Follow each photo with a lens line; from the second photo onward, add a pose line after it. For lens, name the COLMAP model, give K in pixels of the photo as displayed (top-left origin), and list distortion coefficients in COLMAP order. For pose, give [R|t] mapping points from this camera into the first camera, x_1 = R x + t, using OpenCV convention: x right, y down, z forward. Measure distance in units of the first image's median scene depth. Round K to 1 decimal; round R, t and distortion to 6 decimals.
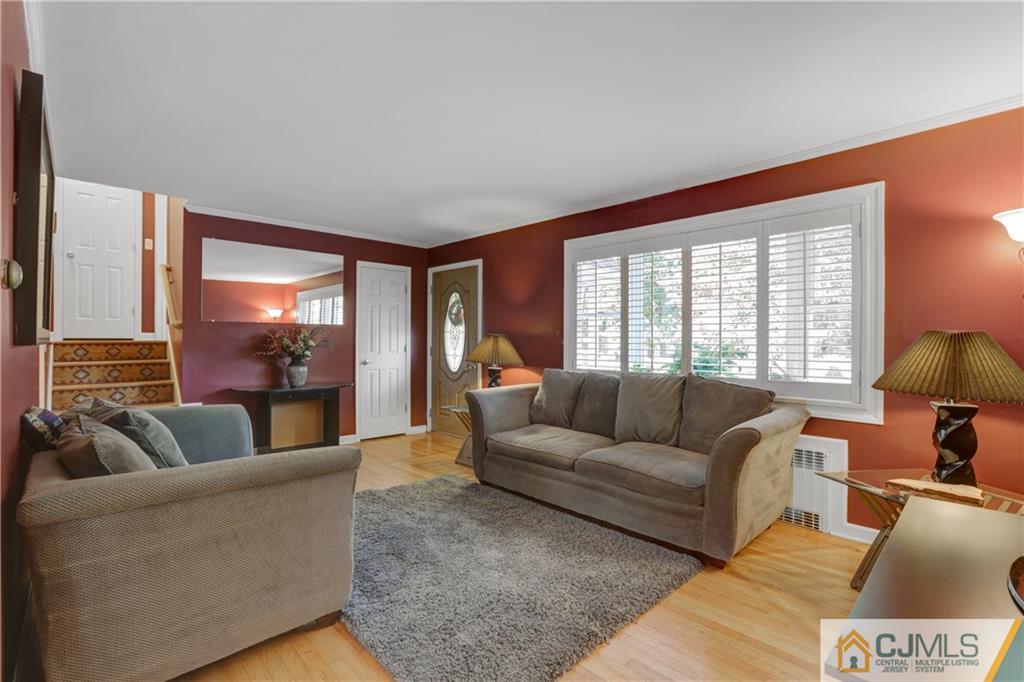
lens RADIAL K [[471.0, 0, 509.7], [0, 471.0, 343.4], [0, 0, 1]] dist [-0.031284, 0.019841]
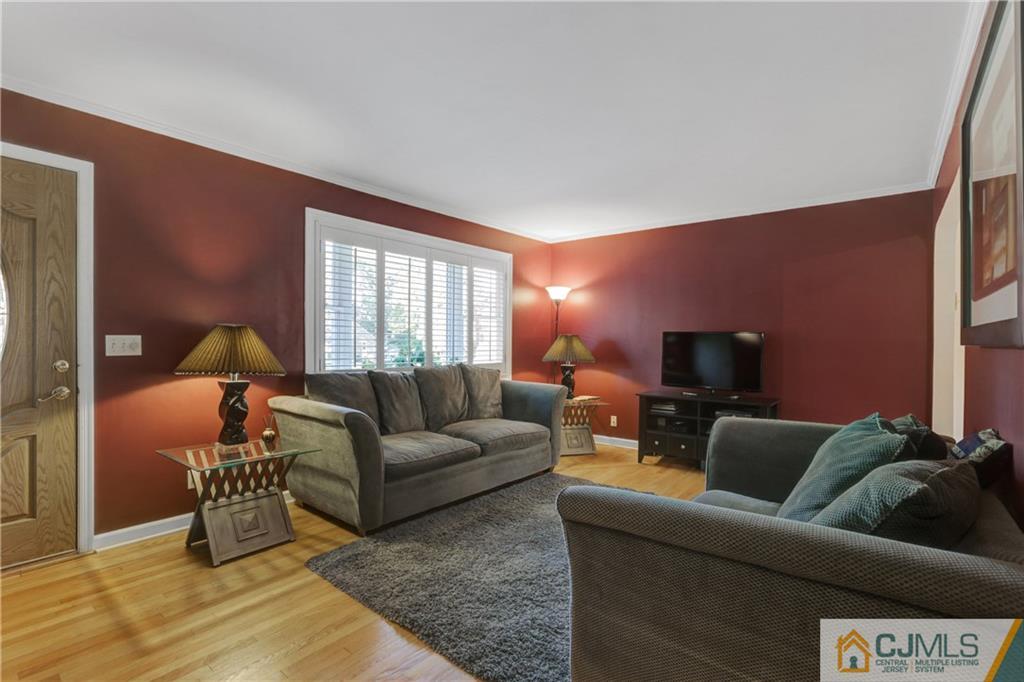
lens RADIAL K [[471.0, 0, 510.9], [0, 471.0, 340.9], [0, 0, 1]] dist [-0.031284, 0.019841]
pose [[-0.105623, -0.018237, 0.994239, -0.756762], [-0.010977, 0.999792, 0.017173, -0.016351], [-0.994346, -0.009100, -0.105802, 0.815490]]
